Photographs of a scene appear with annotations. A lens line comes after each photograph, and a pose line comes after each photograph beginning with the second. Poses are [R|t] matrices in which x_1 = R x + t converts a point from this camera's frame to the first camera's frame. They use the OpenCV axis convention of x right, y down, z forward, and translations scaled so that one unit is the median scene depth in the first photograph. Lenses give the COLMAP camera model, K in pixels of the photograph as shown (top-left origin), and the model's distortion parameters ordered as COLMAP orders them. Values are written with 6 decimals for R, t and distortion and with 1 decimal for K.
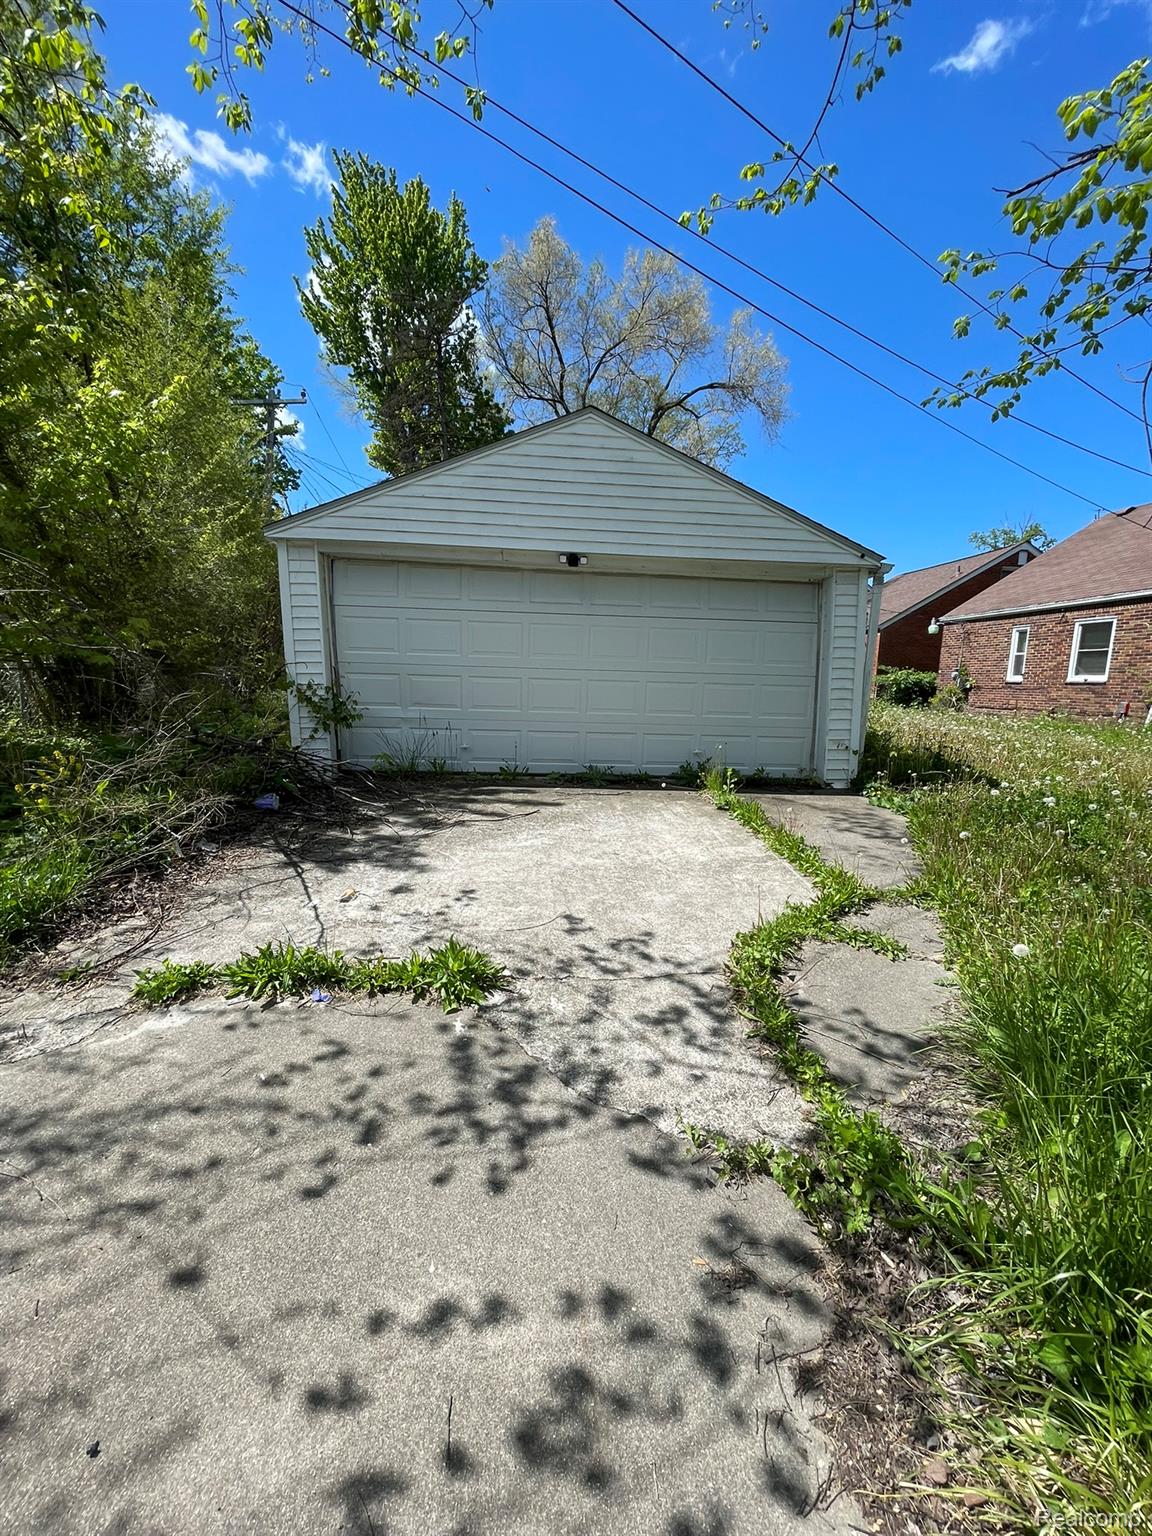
lens RADIAL K [[620.1, 0, 572.3], [0, 620.1, 756.5], [0, 0, 1]] dist [-0.001410, -0.000037]
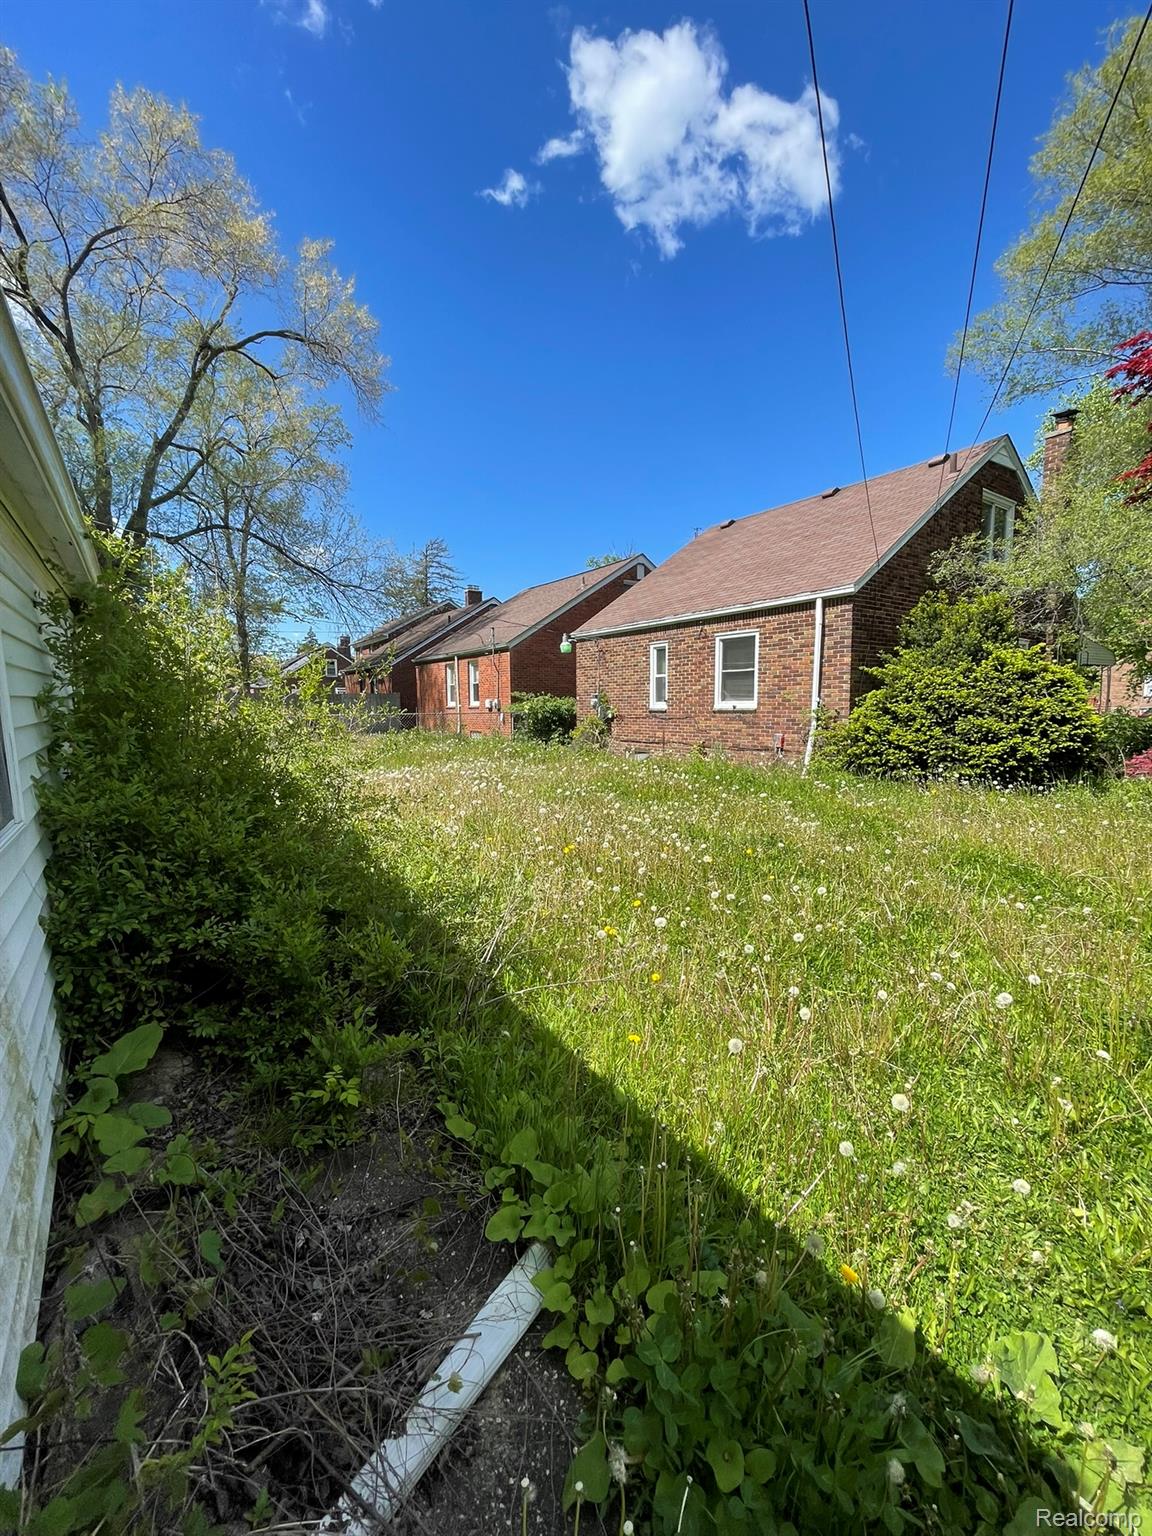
lens RADIAL K [[620.1, 0, 571.2], [0, 620.1, 771.6], [0, 0, 1]] dist [-0.001410, -0.000037]
pose [[0.861677, -0.099315, 0.497643, 0.176491], [0.104590, 0.994364, 0.017347, -0.059174], [-0.496561, 0.037101, 0.867208, 0.312938]]
